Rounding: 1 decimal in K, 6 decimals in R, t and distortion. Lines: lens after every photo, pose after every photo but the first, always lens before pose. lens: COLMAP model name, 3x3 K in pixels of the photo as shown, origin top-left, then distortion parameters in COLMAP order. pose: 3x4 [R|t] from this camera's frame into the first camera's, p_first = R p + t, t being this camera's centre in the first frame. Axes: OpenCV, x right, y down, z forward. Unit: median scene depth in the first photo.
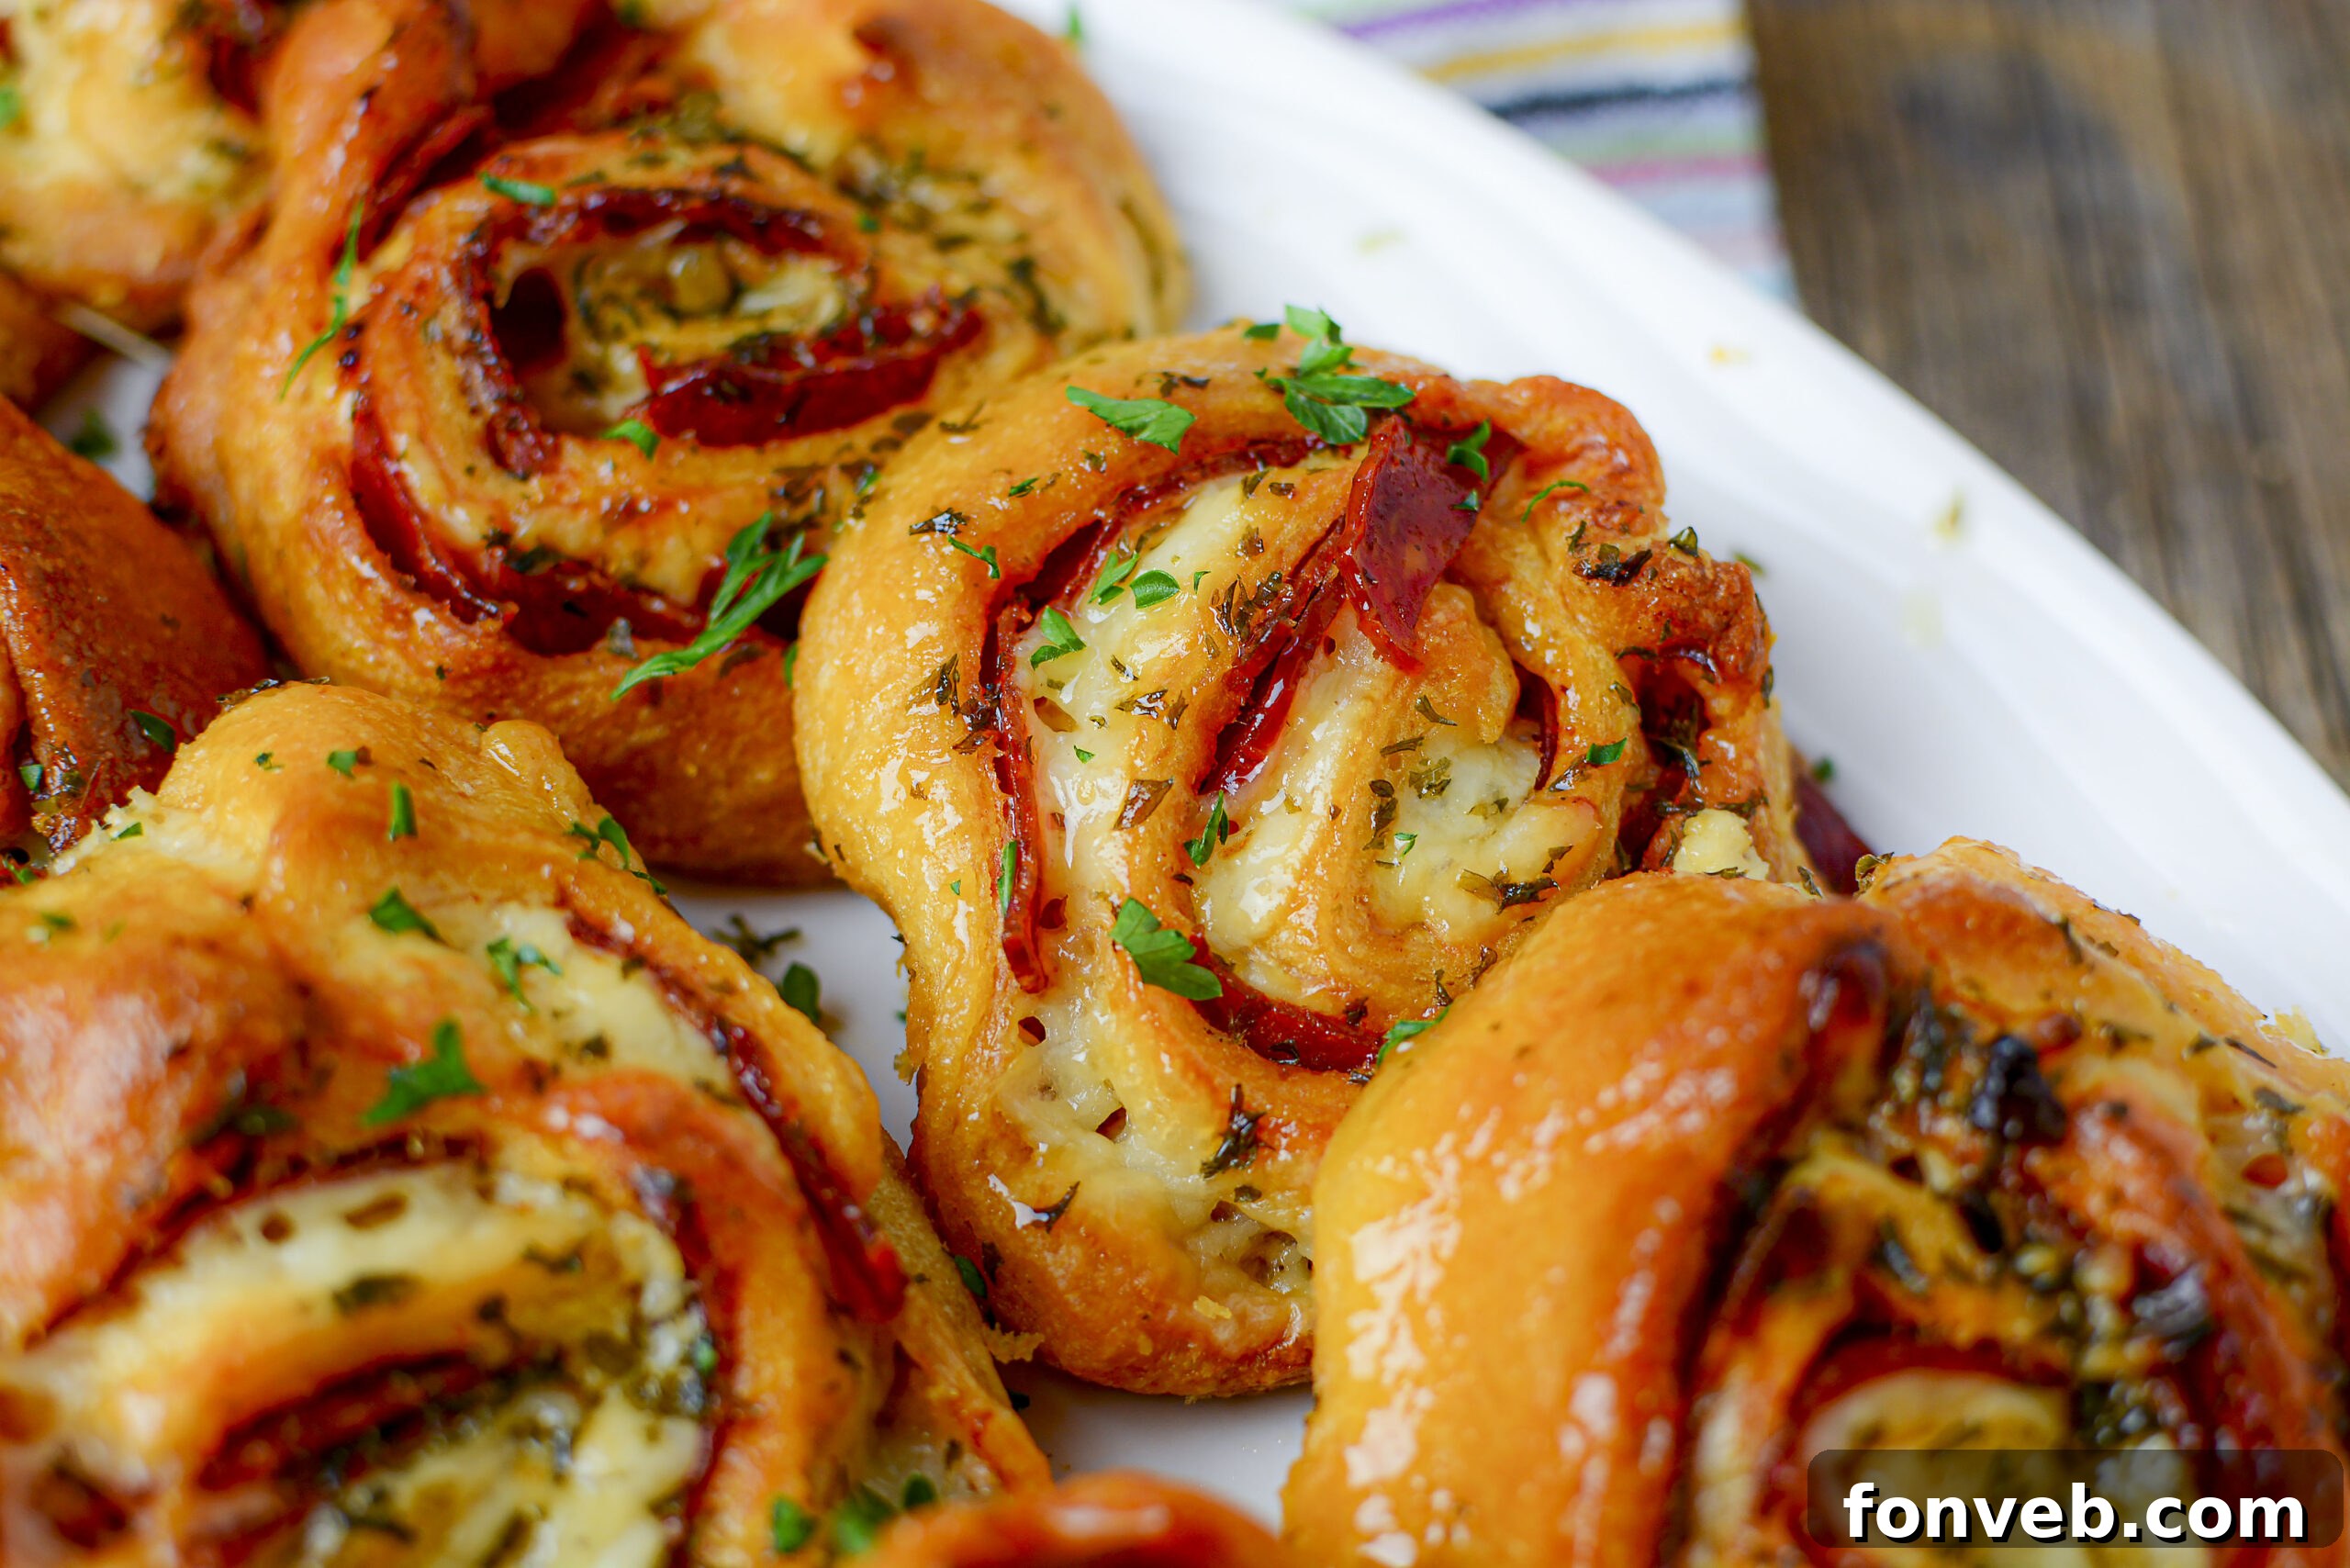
lens RADIAL K [[3792.2, 0, 1444.7], [0, 3792.2, 784.9], [0, 0, 1]] dist [-0.232734, -0.035449]
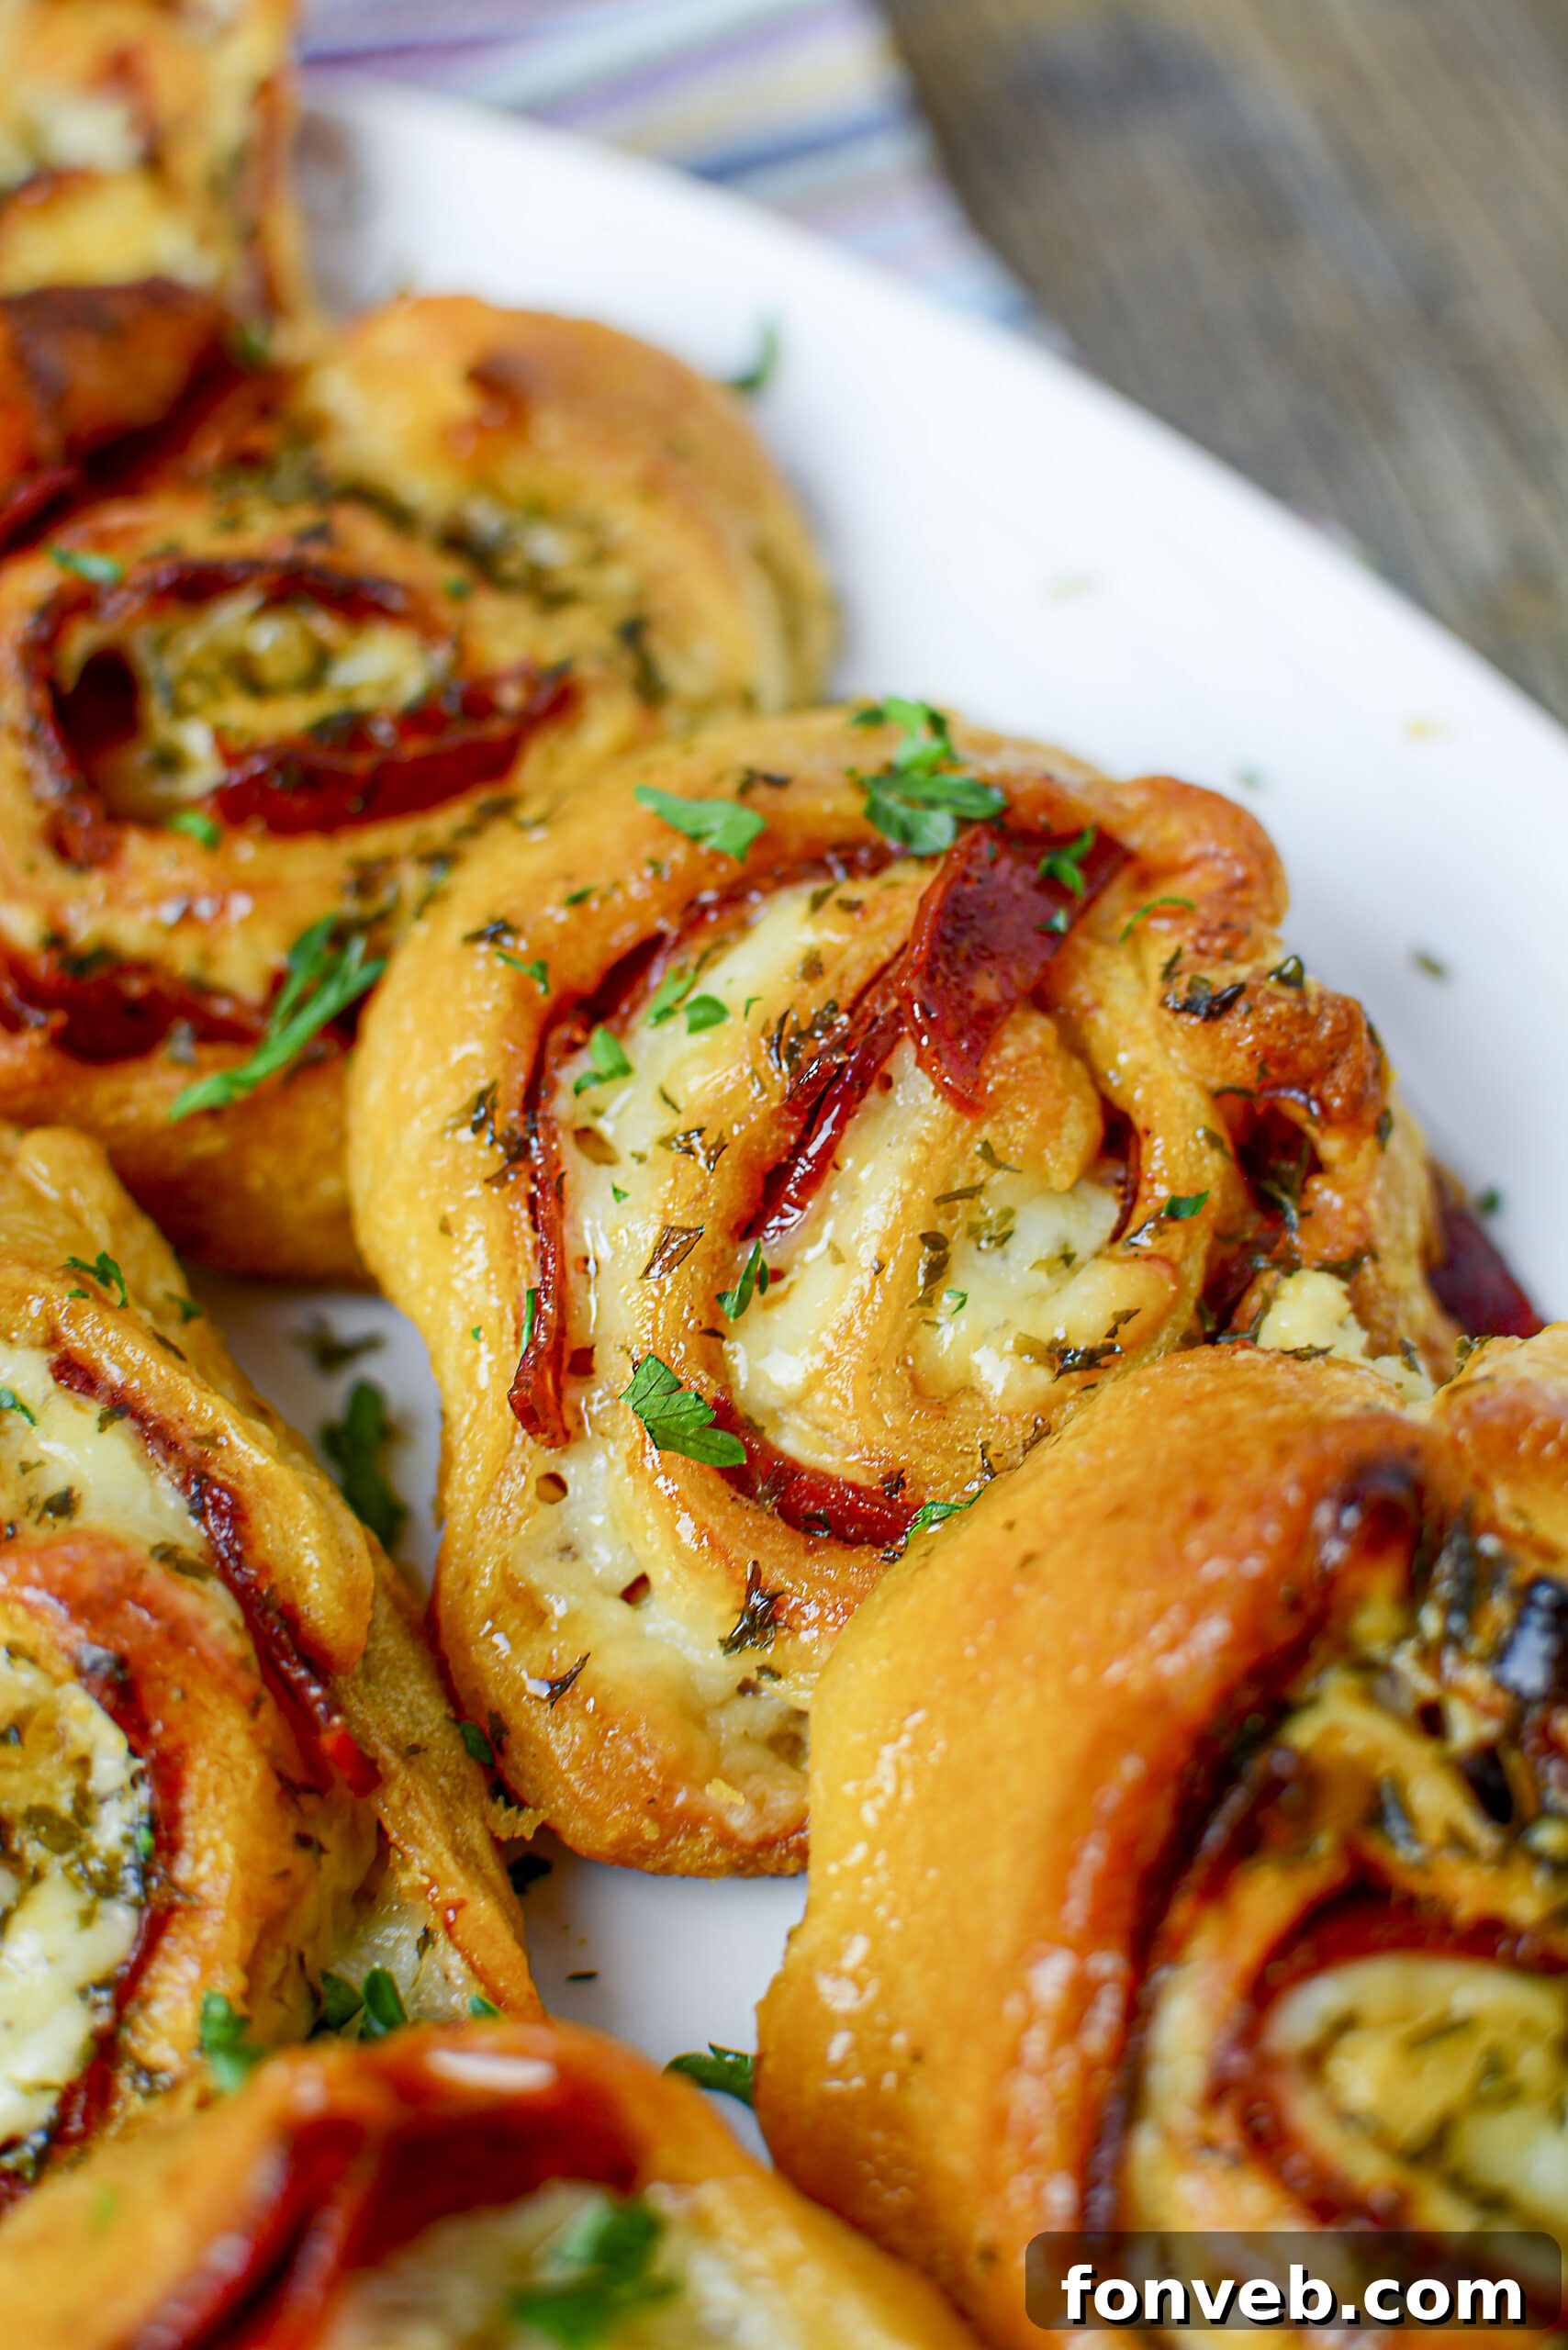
lens RADIAL K [[3792.2, 0, 893.4], [0, 3792.2, 1027.8], [0, 0, 1]] dist [-0.232734, -0.035449]
pose [[0.983705, 0.027509, -0.177675, 0.139253], [-0.023203, 0.999386, 0.026266, -0.076478], [0.178289, -0.021716, 0.983739, 0.093650]]
